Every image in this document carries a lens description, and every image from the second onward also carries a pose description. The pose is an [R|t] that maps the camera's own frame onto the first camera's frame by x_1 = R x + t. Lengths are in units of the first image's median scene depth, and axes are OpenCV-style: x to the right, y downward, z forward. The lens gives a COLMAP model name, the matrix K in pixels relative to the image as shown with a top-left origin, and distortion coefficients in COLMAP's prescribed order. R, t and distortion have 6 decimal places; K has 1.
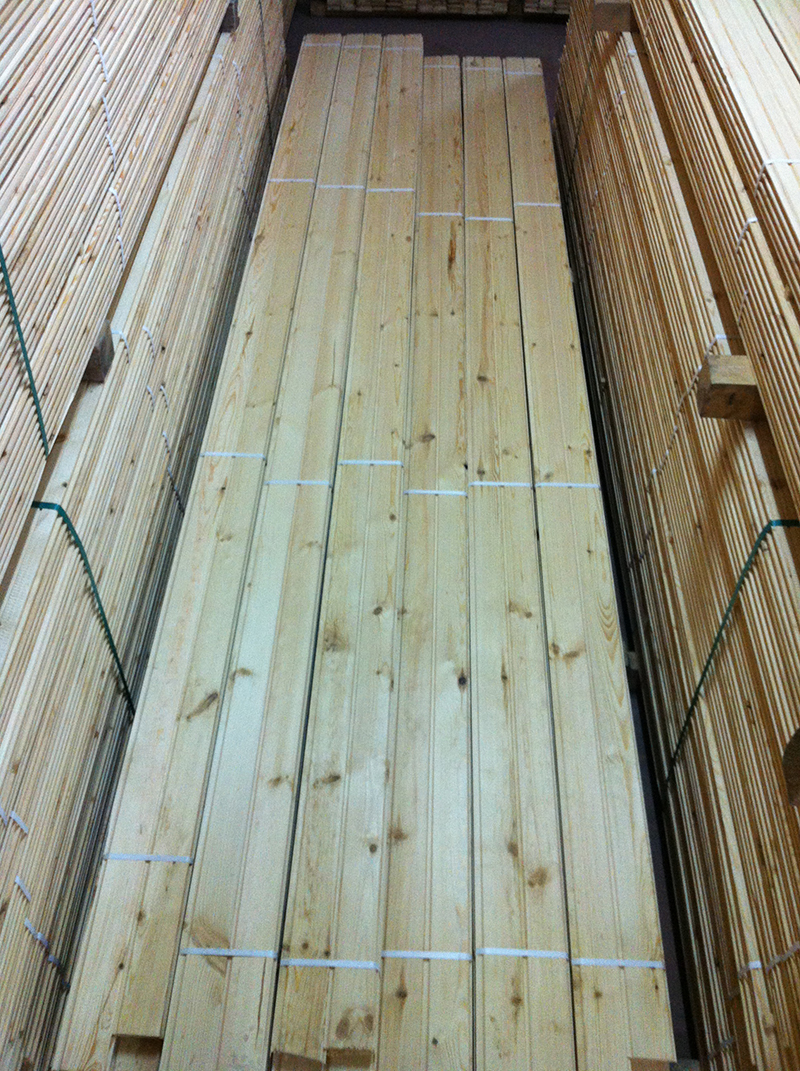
lens RADIAL K [[1014.3, 0, 400.0], [0, 1014.3, 535.5], [0, 0, 1]] dist [0.090960, -0.324112]
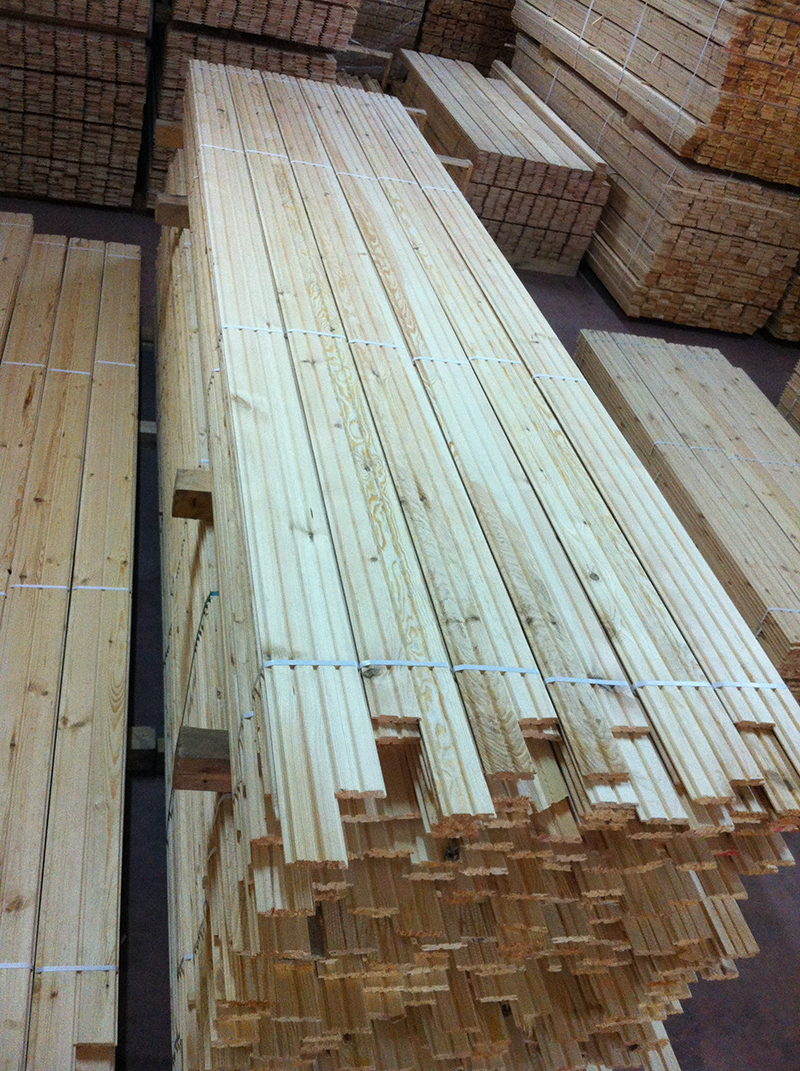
lens RADIAL K [[1023.8, 0, 394.2], [0, 1023.8, 534.4], [0, 0, 1]] dist [0.006532, -0.113769]
pose [[0.955498, 0.032694, 0.293179, 0.124550], [0.019348, 0.984755, -0.172870, 0.085076], [-0.294361, 0.170850, 0.940299, -0.170228]]
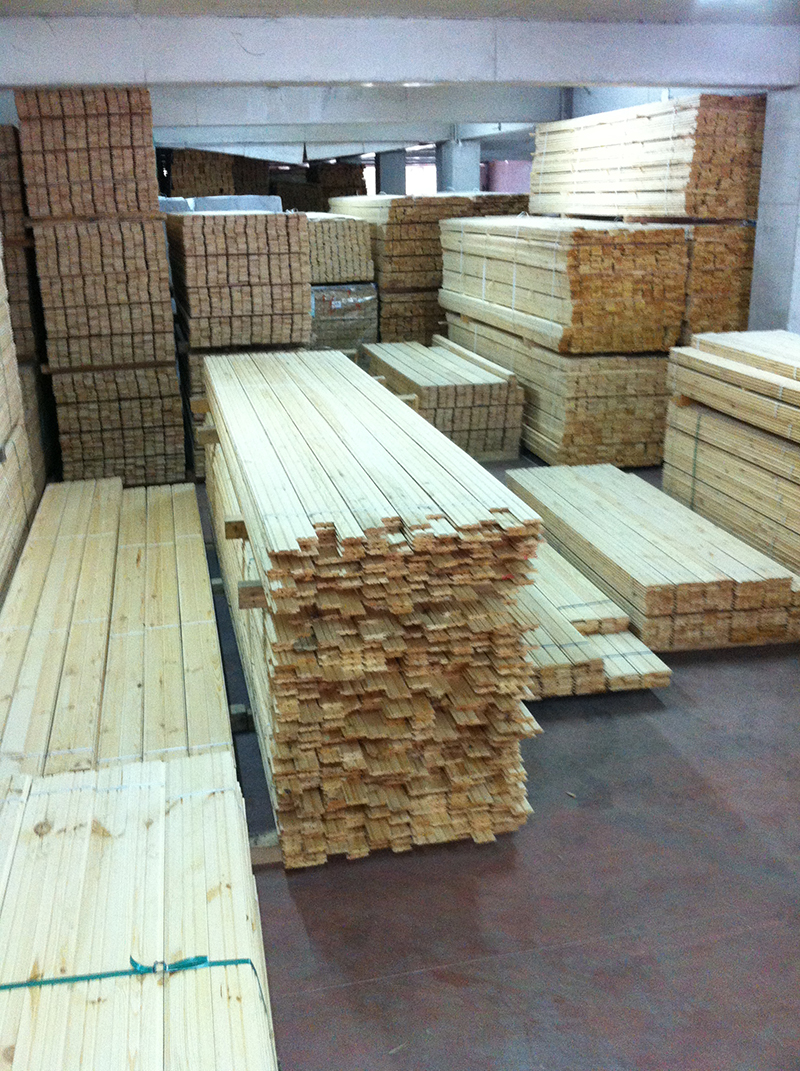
lens RADIAL K [[1014.3, 0, 400.0], [0, 1014.3, 535.5], [0, 0, 1]] dist [0.090960, -0.324112]
pose [[0.965035, -0.113582, 0.236235, 0.086155], [0.213248, 0.864271, -0.455589, 0.679301], [-0.152424, 0.490036, 0.858273, -0.702821]]
